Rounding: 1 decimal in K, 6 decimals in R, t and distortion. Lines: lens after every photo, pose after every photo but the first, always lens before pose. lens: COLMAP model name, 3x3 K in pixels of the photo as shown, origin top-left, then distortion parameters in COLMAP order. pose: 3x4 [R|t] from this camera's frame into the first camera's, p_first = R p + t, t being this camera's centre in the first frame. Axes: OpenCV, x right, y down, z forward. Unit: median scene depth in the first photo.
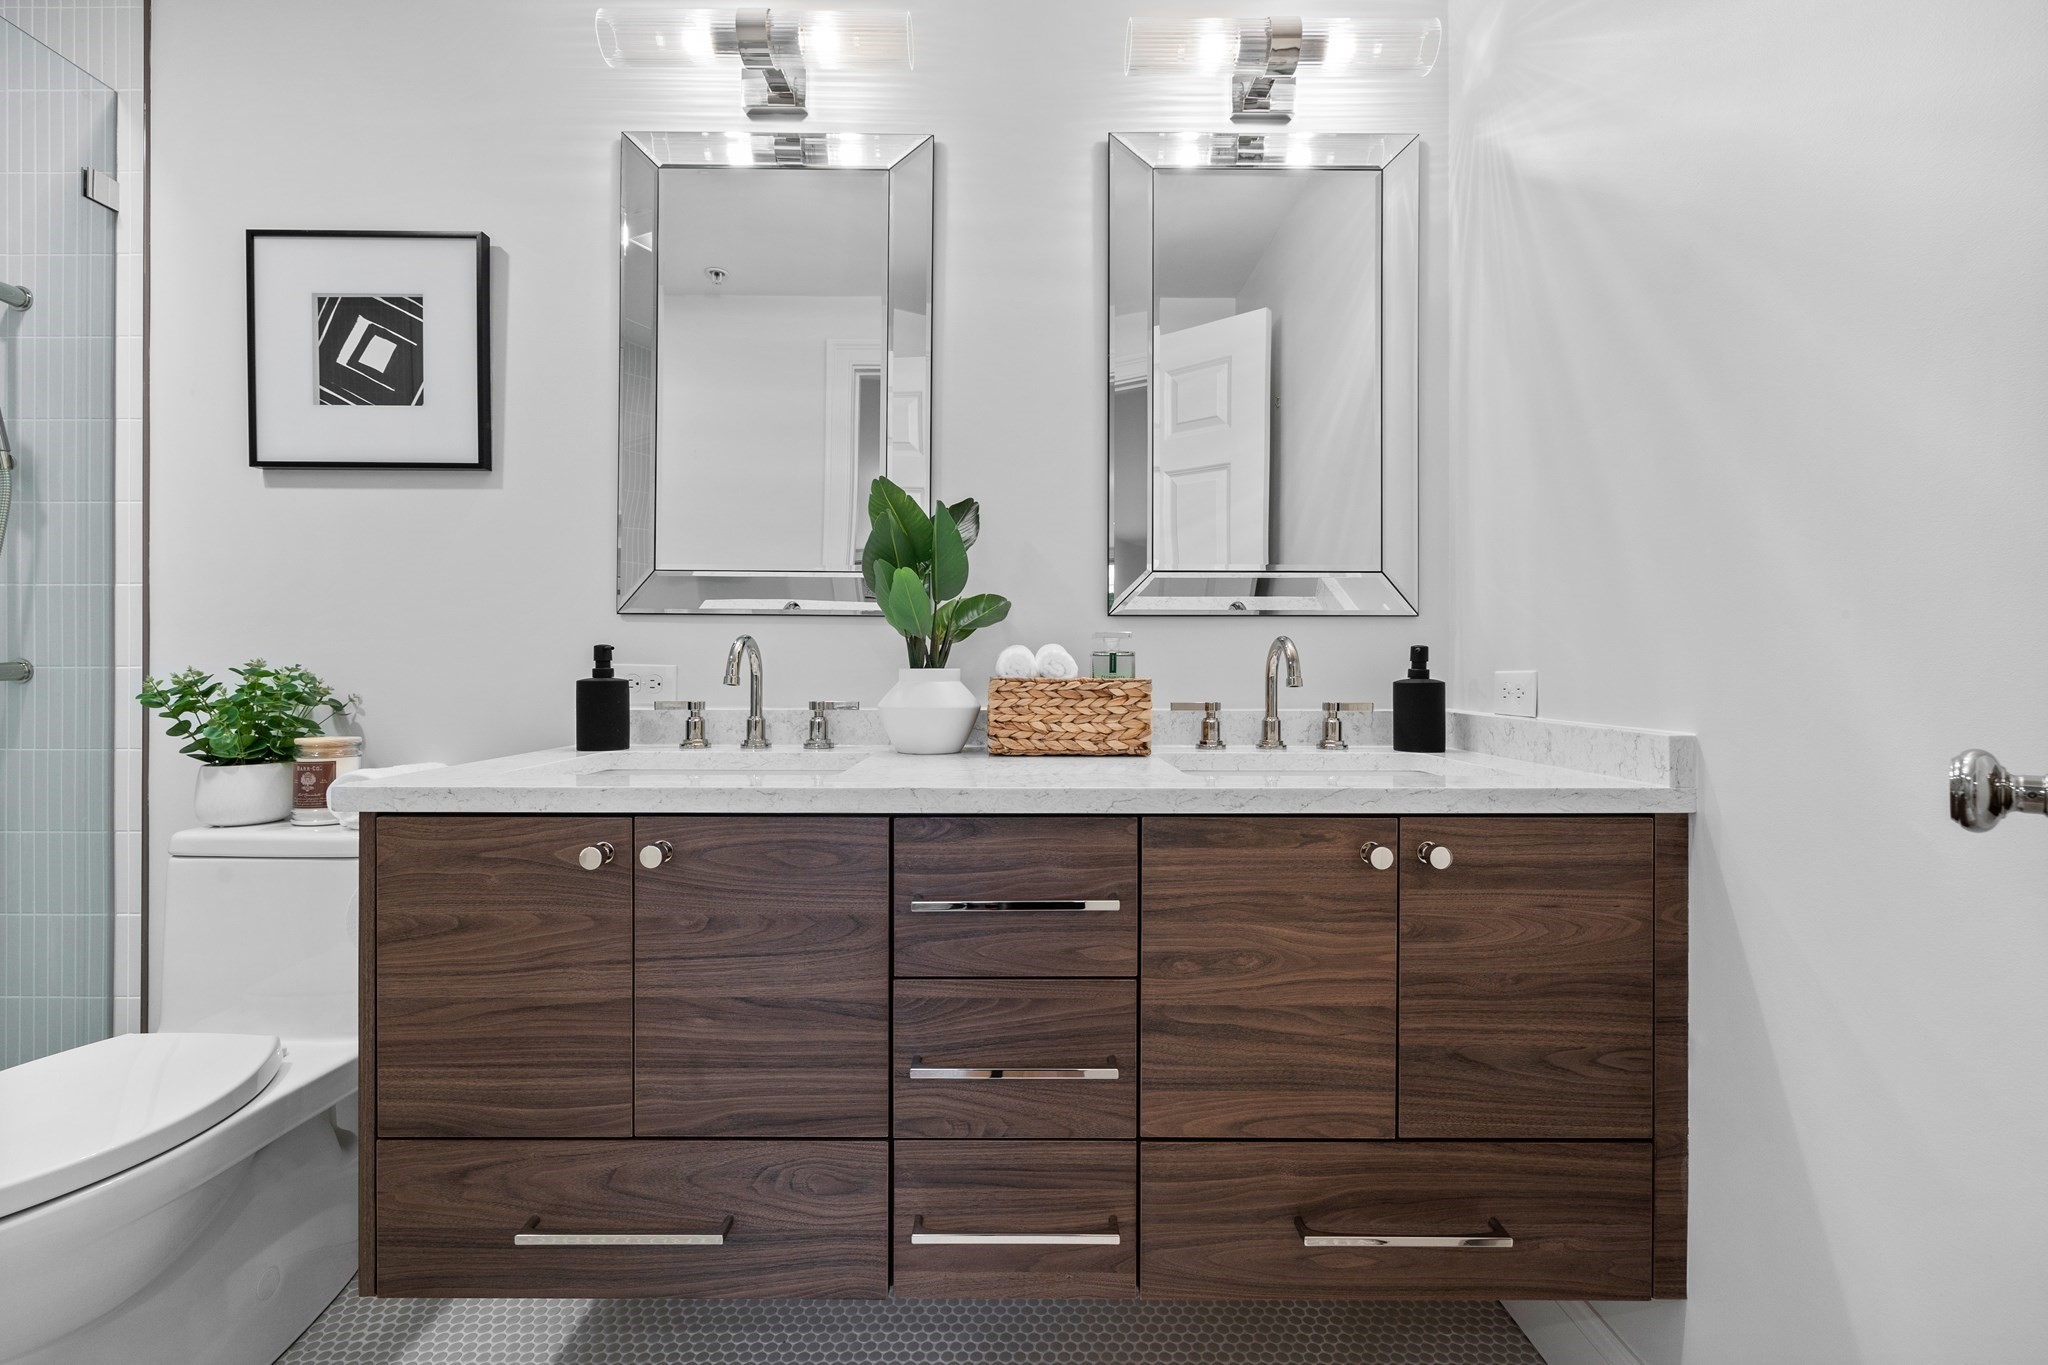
lens RADIAL K [[866.4, 0, 1024.0], [0, 866.4, 682.5], [0, 0, 1]] dist [-0.000077, -0.000354]
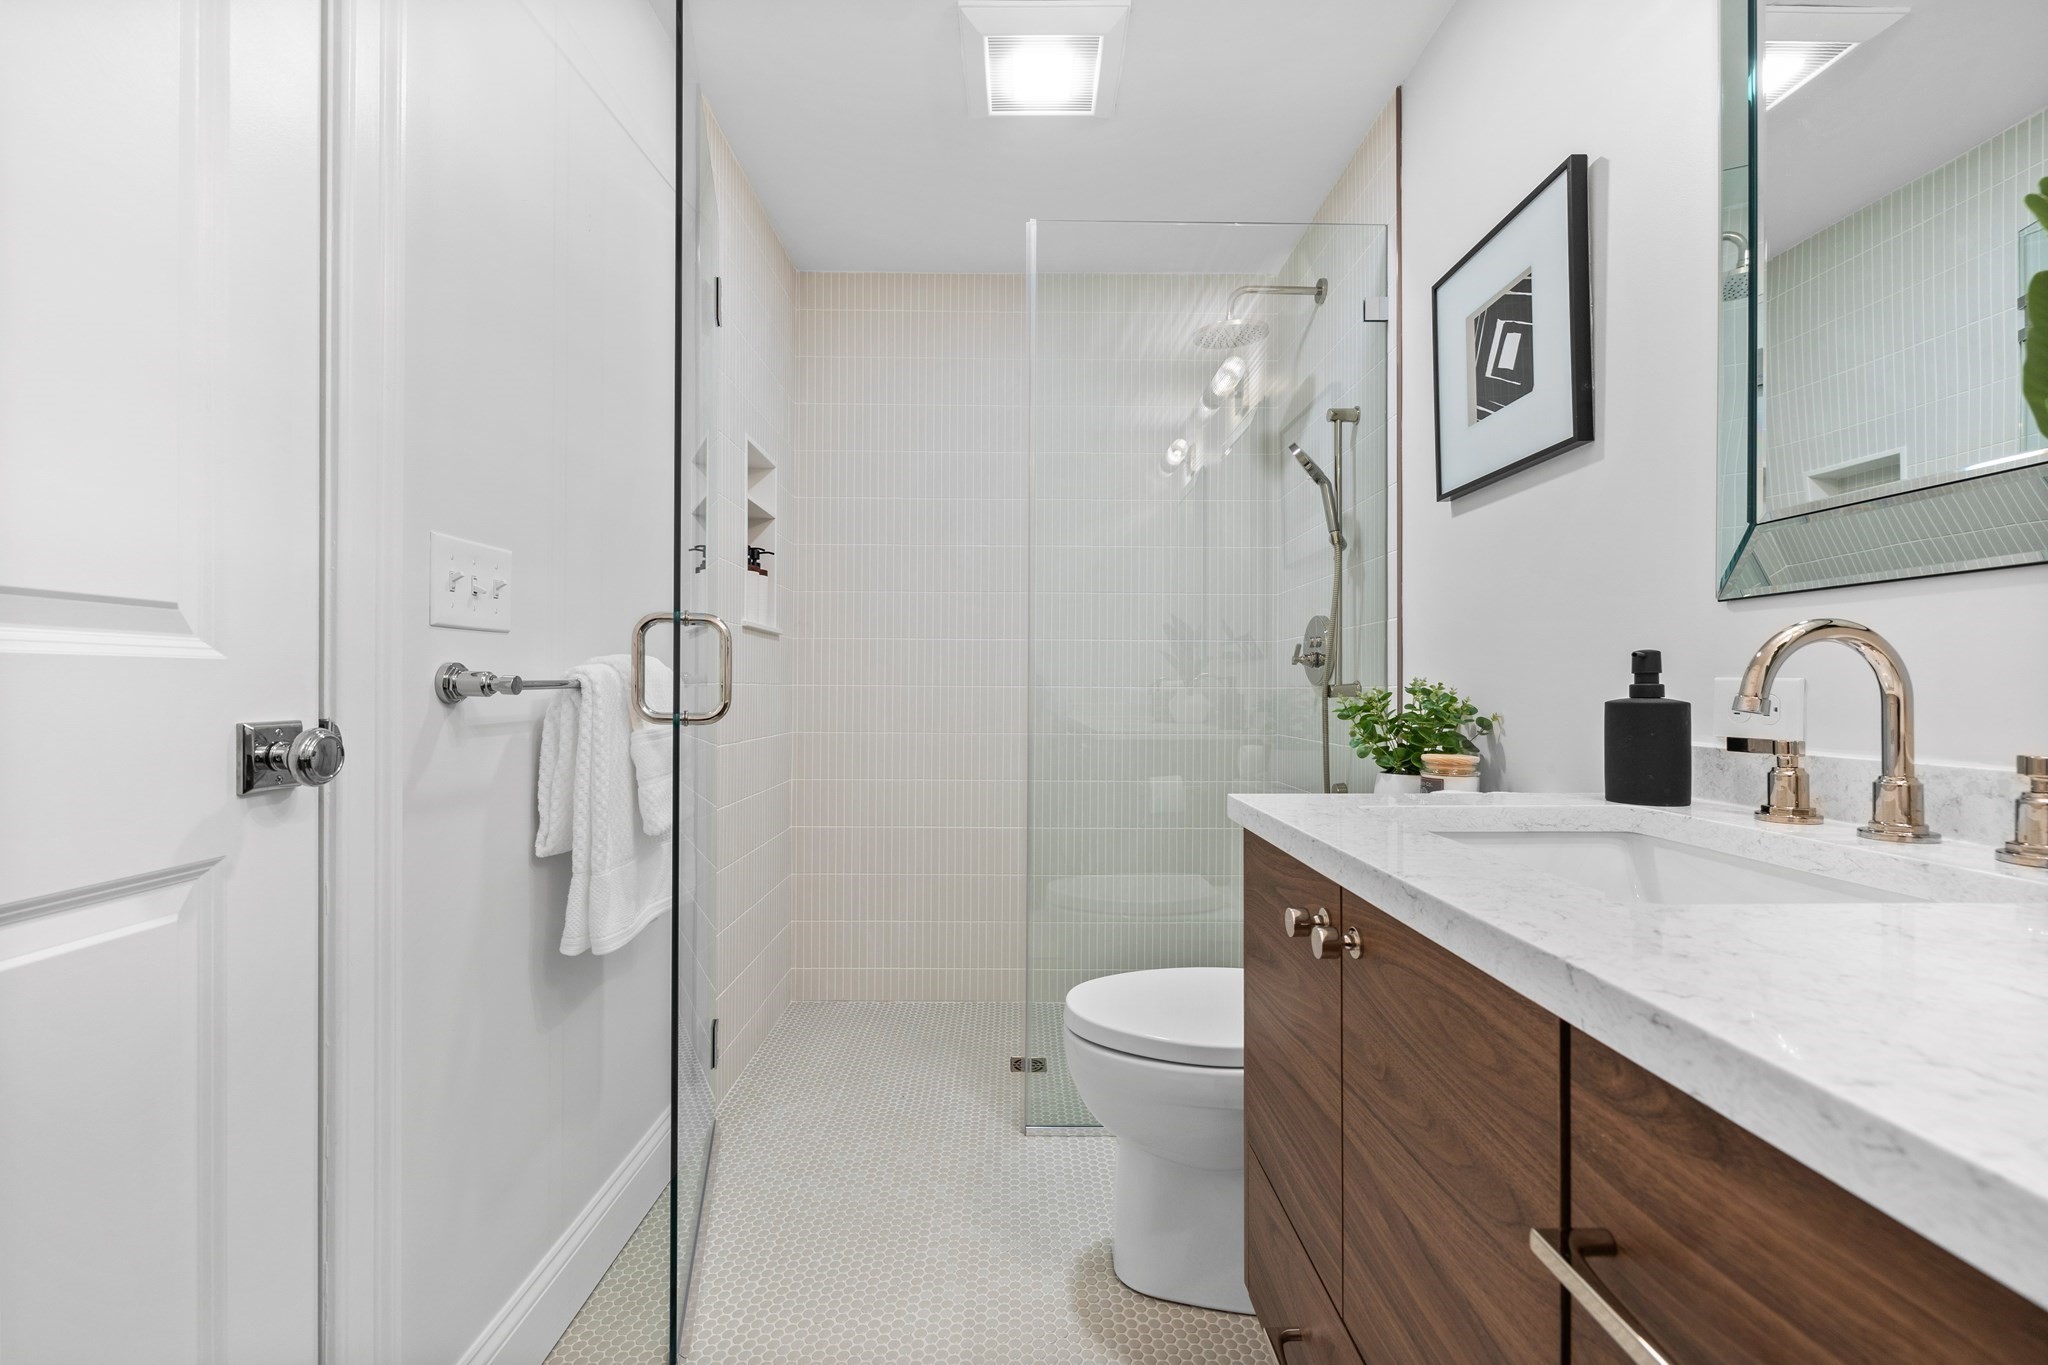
lens RADIAL K [[866.4, 0, 1024.0], [0, 866.4, 682.5], [0, 0, 1]] dist [-0.000077, -0.000354]
pose [[-0.009648, -0.009600, -0.999907, 0.200105], [-0.011991, 0.999883, -0.009484, -0.005119], [0.999882, 0.011899, -0.009762, 0.498798]]
